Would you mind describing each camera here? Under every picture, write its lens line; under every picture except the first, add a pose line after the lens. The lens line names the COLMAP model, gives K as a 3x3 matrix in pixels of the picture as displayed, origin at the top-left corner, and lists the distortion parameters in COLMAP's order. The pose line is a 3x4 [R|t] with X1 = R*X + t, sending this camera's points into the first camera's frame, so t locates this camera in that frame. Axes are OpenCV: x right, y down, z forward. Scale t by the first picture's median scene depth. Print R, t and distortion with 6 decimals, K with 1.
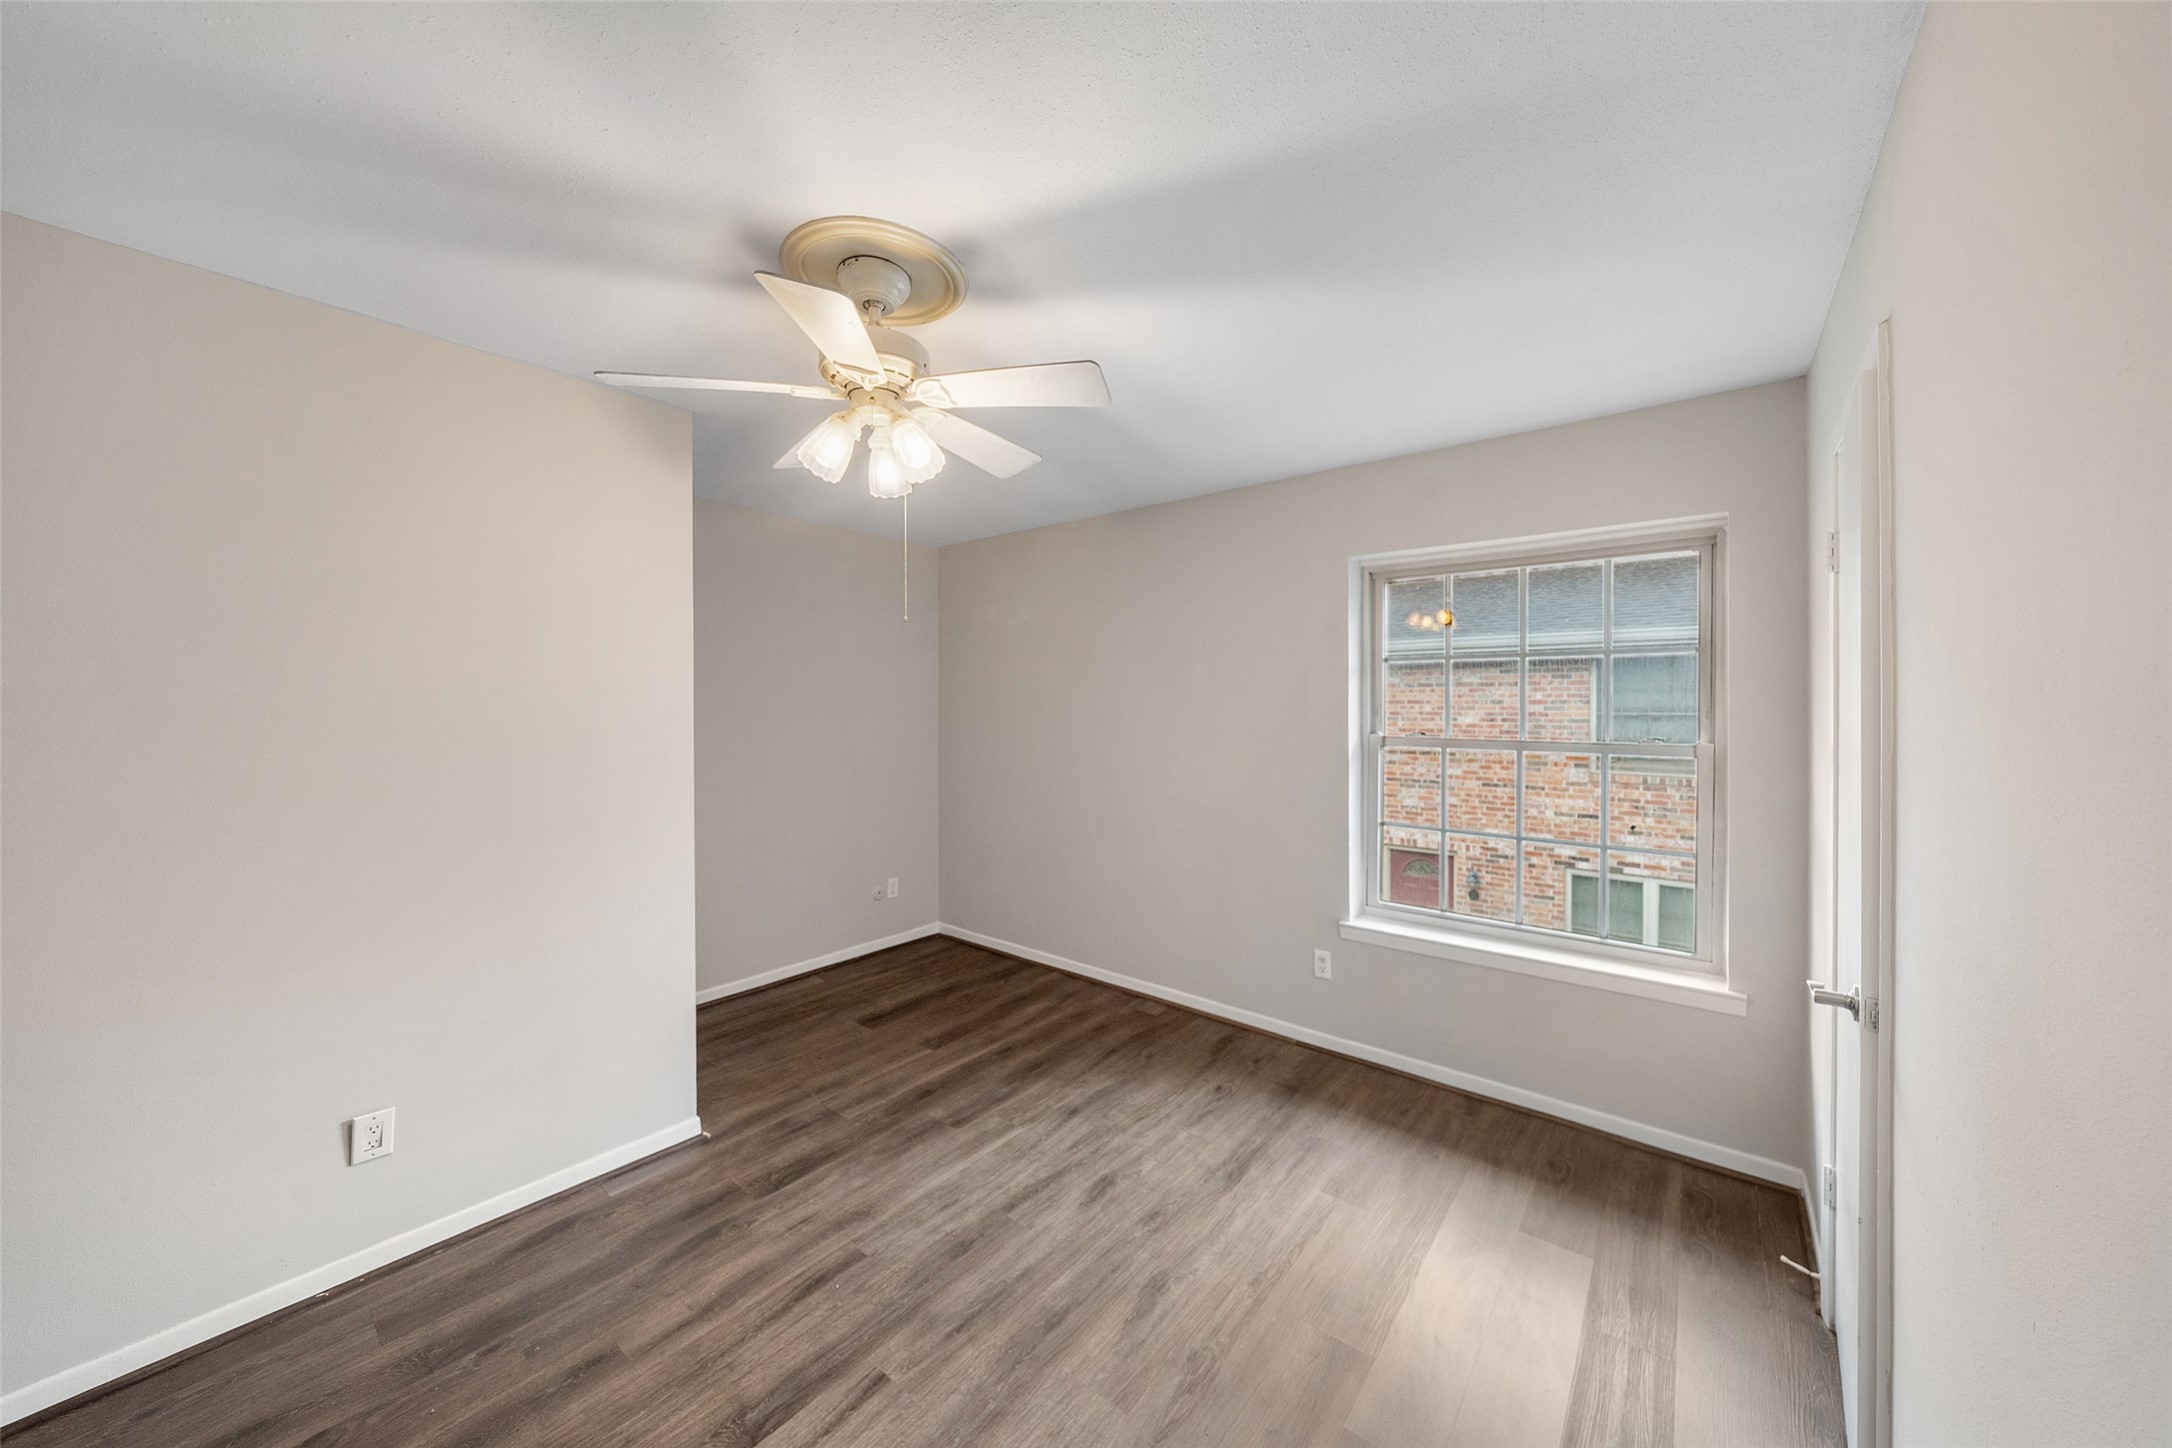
lens RADIAL K [[745.7, 0, 1093.7], [0, 745.7, 715.8], [0, 0, 1]] dist [-0.007208, 0.001124]
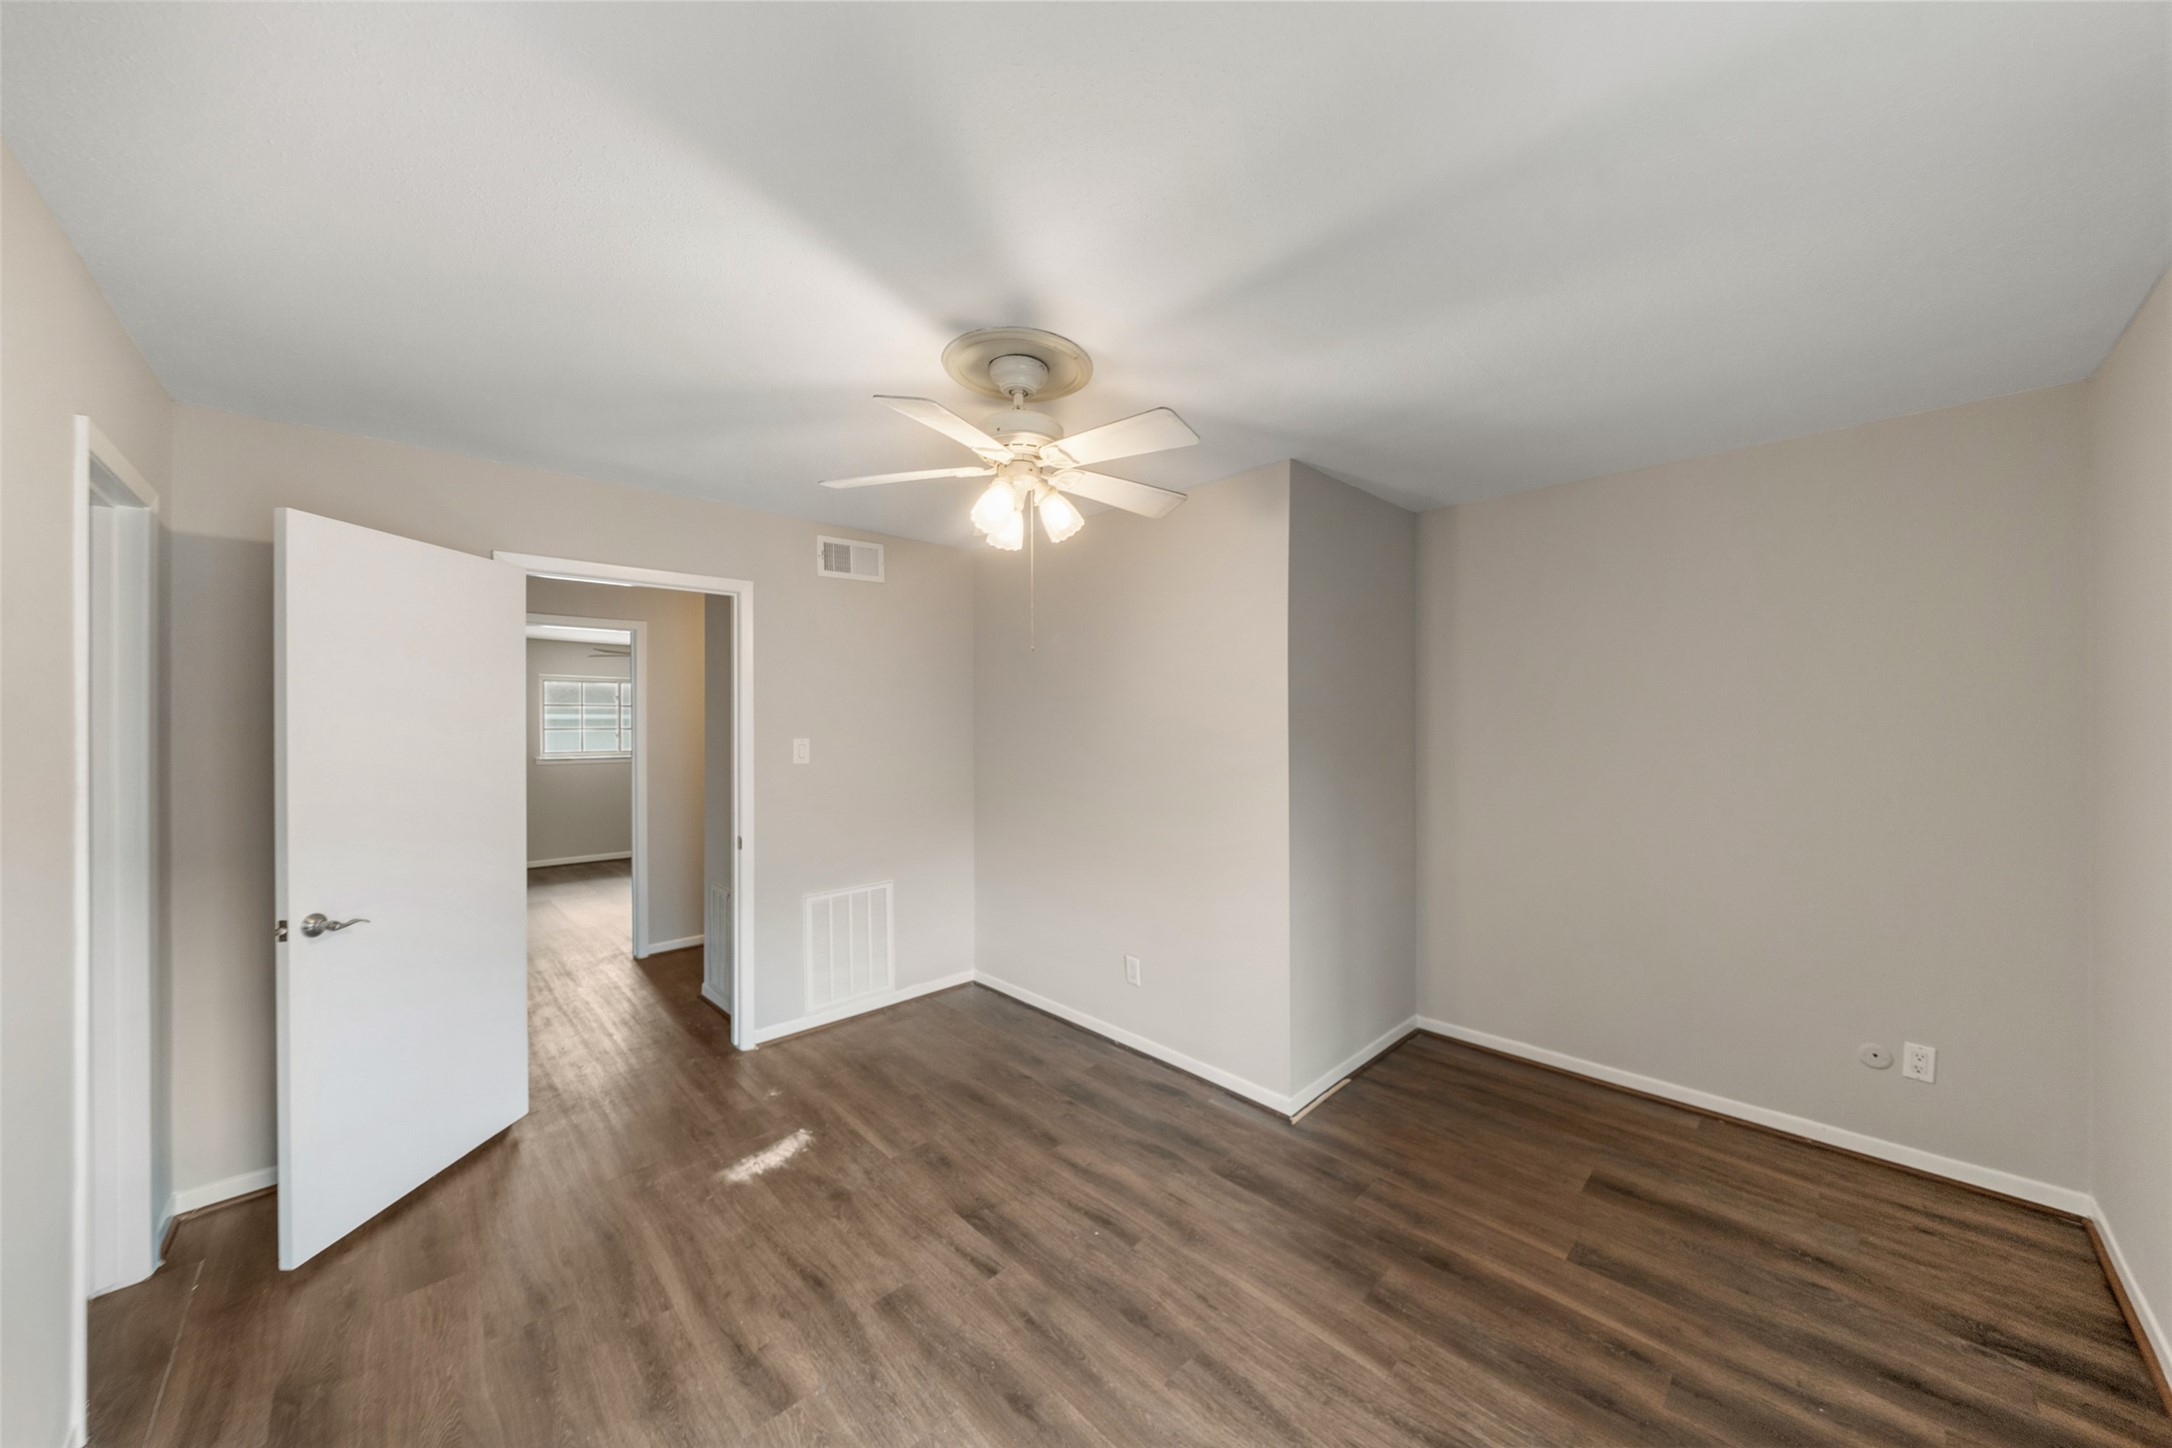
lens RADIAL K [[745.7, 0, 1094.4], [0, 745.7, 719.9], [0, 0, 1]] dist [-0.007208, 0.001124]
pose [[-0.117662, -0.004721, -0.993042, 0.660608], [-0.011998, 0.999922, -0.003332, -0.011676], [0.992981, 0.011522, -0.117710, 0.938298]]
